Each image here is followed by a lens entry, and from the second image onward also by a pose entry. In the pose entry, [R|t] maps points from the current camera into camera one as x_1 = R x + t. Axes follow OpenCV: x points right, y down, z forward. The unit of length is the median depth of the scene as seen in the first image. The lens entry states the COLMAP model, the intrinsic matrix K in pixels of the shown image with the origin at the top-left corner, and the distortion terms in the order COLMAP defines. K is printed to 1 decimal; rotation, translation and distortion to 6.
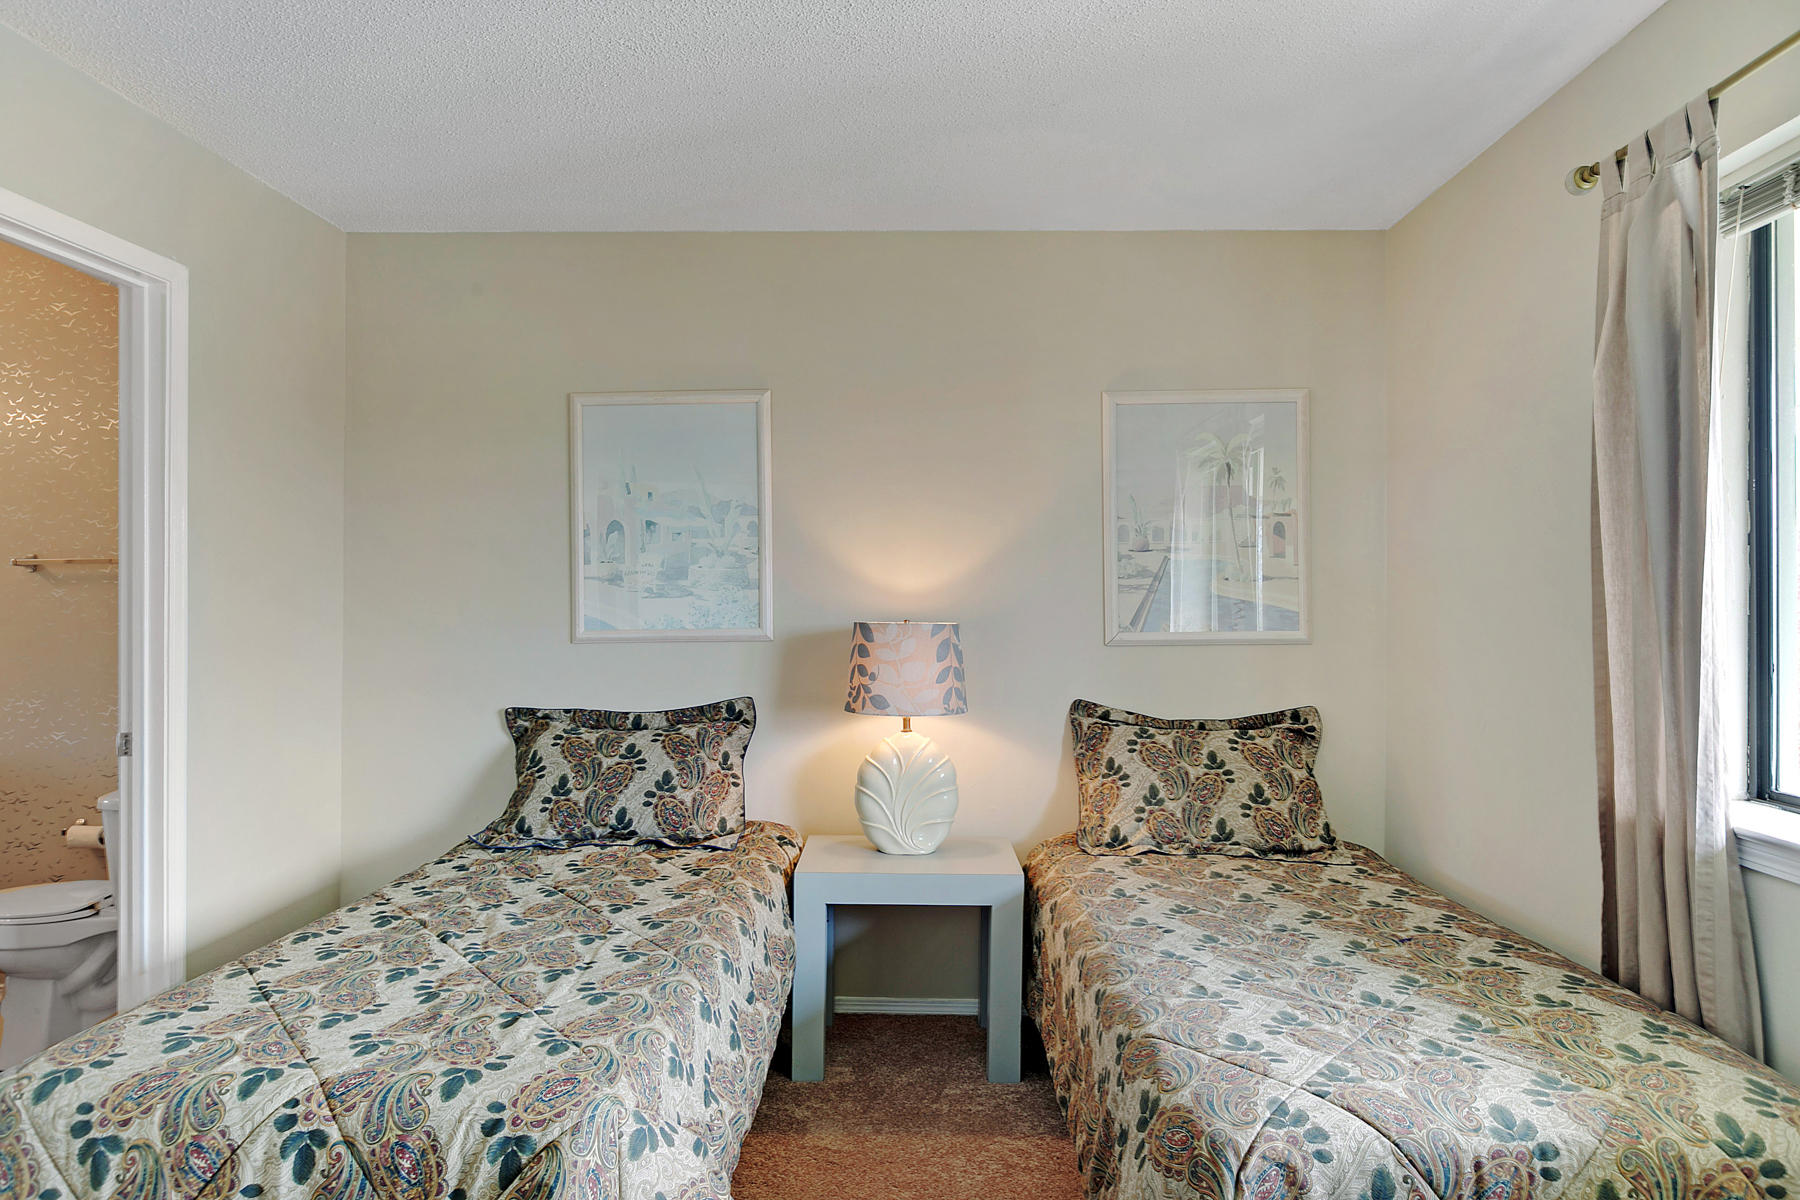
lens RADIAL K [[1151.6, 0, 896.2], [0, 1151.6, 610.5], [0, 0, 1]] dist [-0.009859, 0.001988]
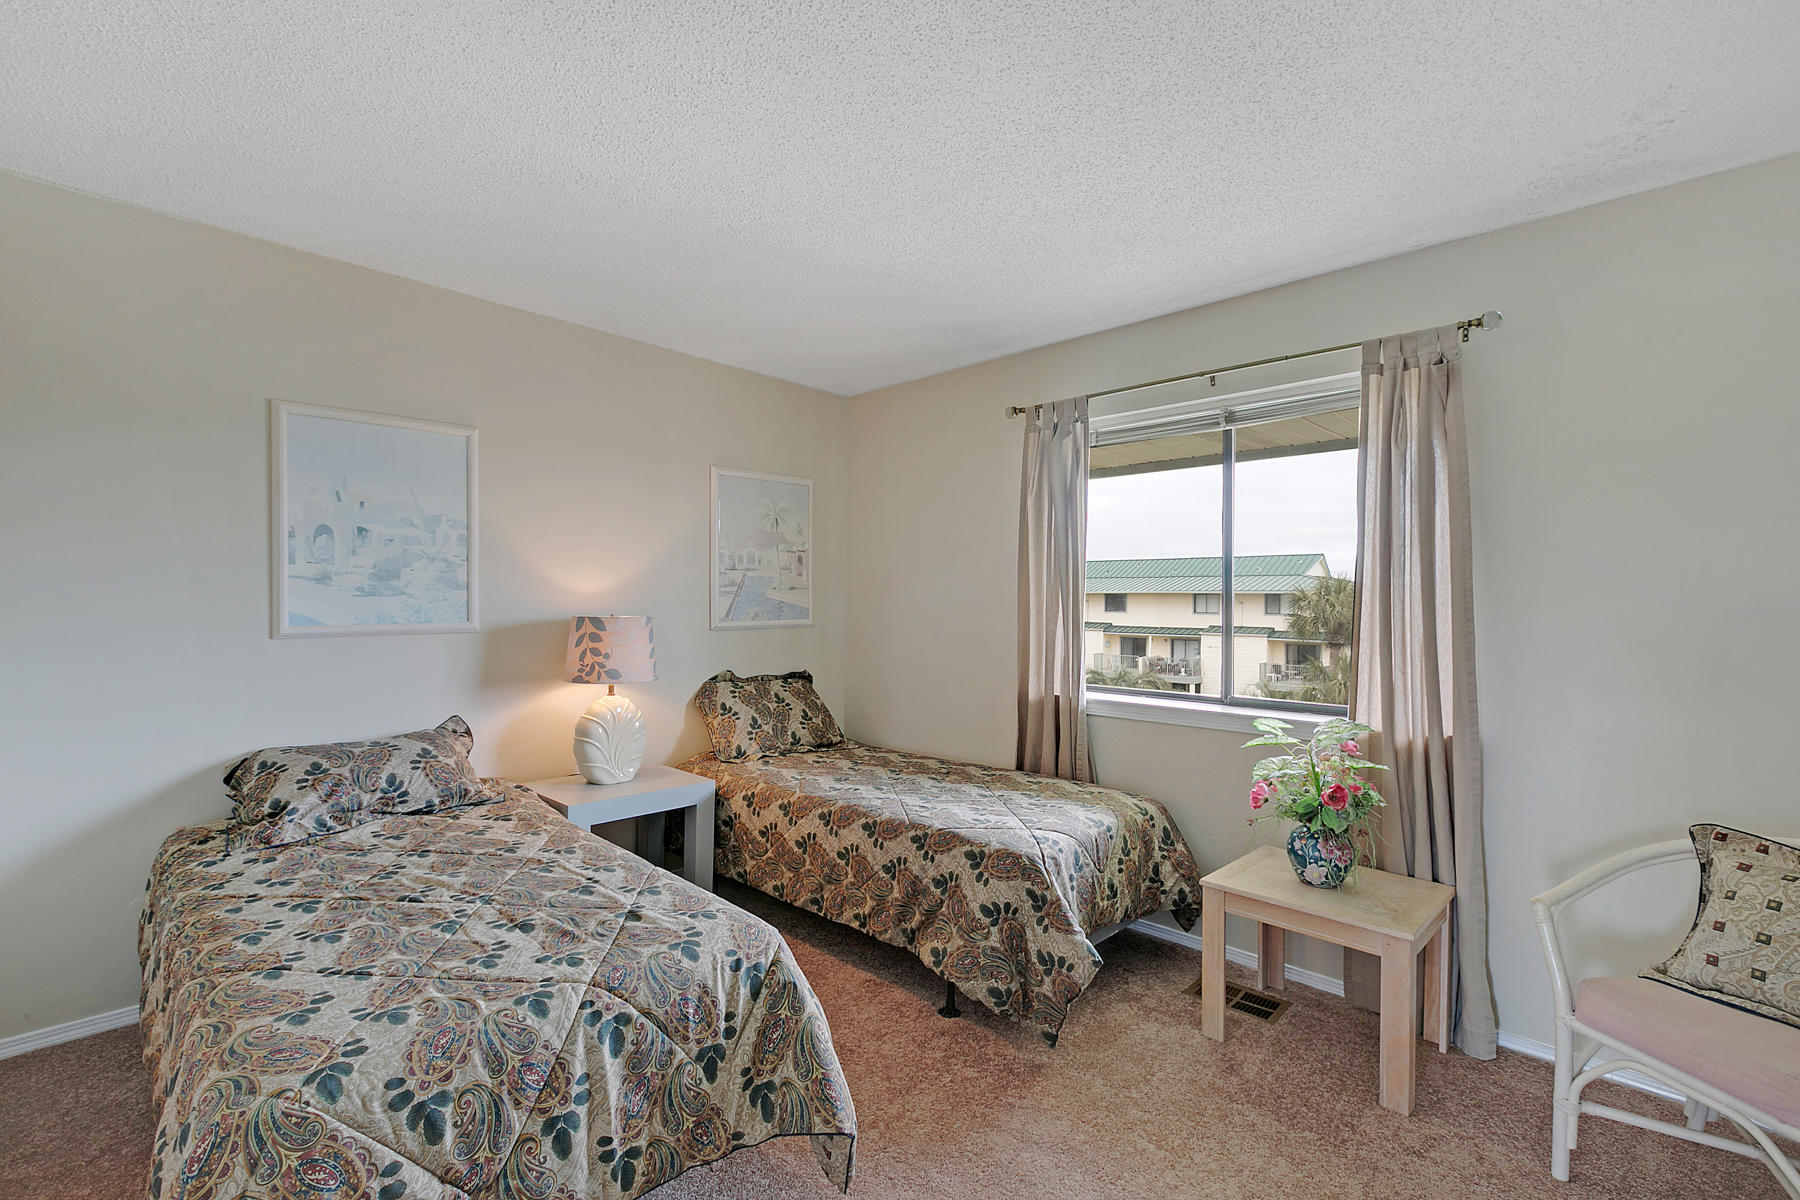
lens RADIAL K [[810.9, 0, 936.8], [0, 810.9, 610.6], [0, 0, 1]] dist [0.001204, -0.000764]
pose [[0.653067, -0.002607, 0.757296, -0.672415], [-0.002294, 0.999983, 0.005421, -0.003925], [-0.757297, -0.005277, 0.653050, 0.096648]]
